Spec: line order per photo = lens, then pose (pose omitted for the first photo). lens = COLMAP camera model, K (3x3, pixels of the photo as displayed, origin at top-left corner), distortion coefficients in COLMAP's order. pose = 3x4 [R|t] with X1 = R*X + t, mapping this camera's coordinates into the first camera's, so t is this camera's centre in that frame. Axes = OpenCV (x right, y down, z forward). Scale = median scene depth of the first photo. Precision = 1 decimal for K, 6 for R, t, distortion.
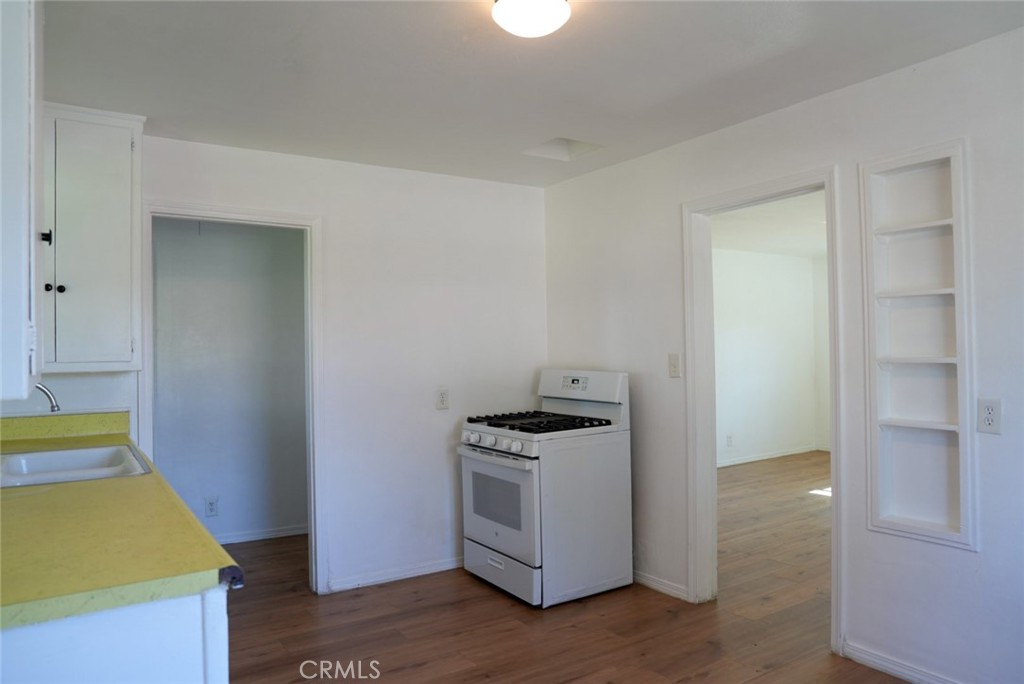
lens RADIAL K [[701.6, 0, 513.5], [0, 701.6, 338.4], [0, 0, 1]] dist [-0.119260, 0.090990]
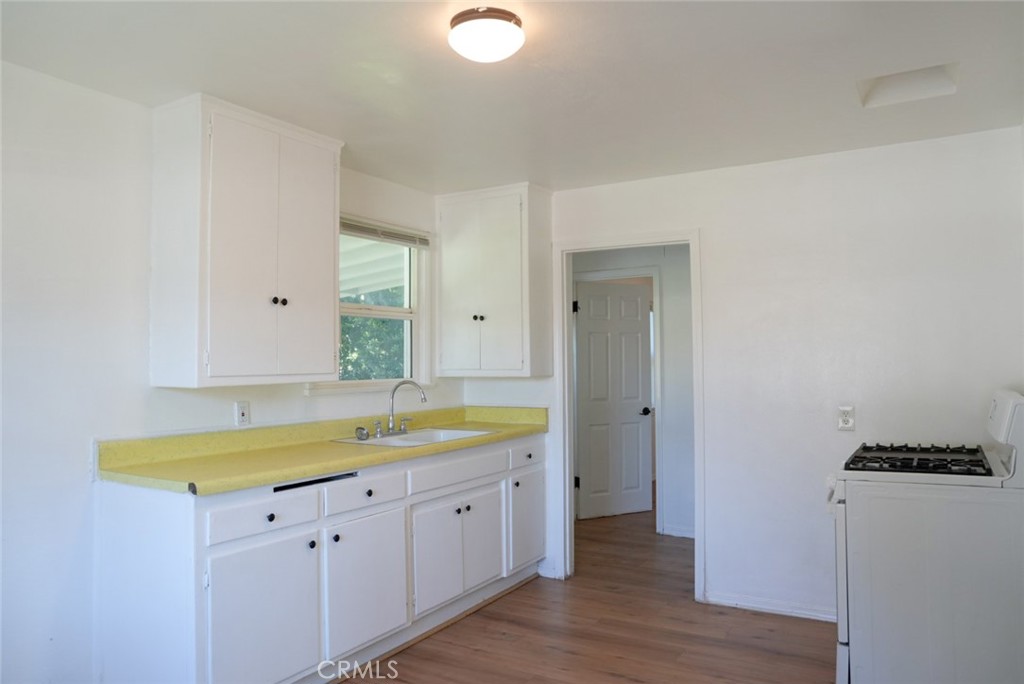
lens RADIAL K [[701.6, 0, 513.5], [0, 701.6, 338.4], [0, 0, 1]] dist [-0.119260, 0.090990]
pose [[0.432036, -0.022290, -0.901581, 0.560576], [0.017489, 0.999714, -0.016336, -0.004056], [0.901687, -0.008710, 0.432302, 0.340478]]
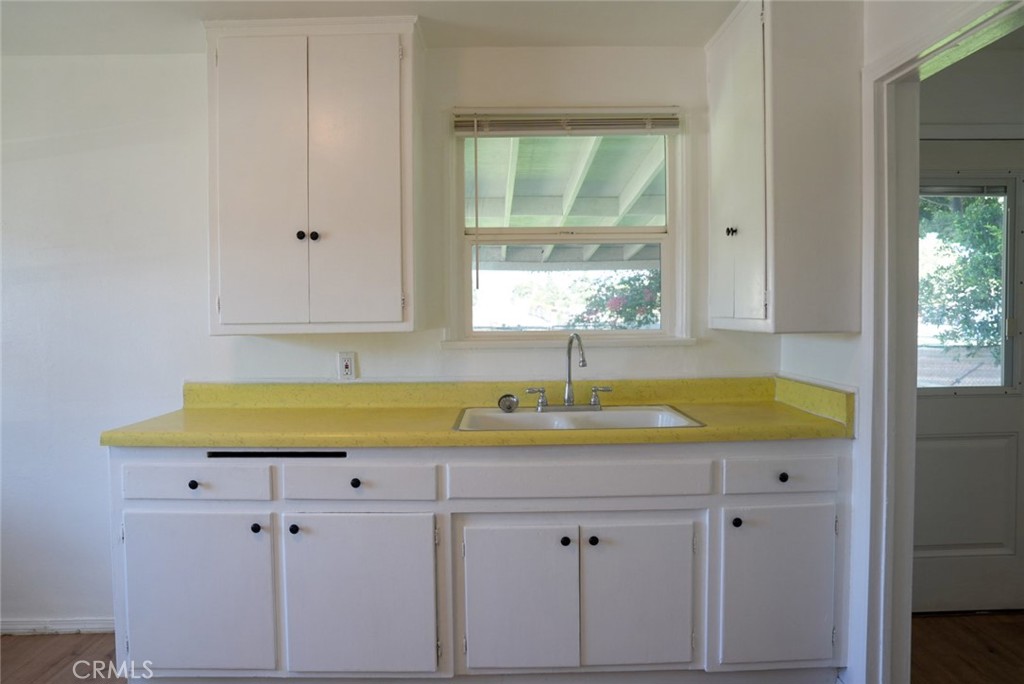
lens RADIAL K [[701.6, 0, 513.5], [0, 701.6, 338.4], [0, 0, 1]] dist [-0.119260, 0.090990]
pose [[-0.538952, 0.049772, -0.840865, 0.171762], [0.027938, 0.998760, 0.041211, 0.013529], [0.841873, -0.001281, -0.539674, 0.999940]]
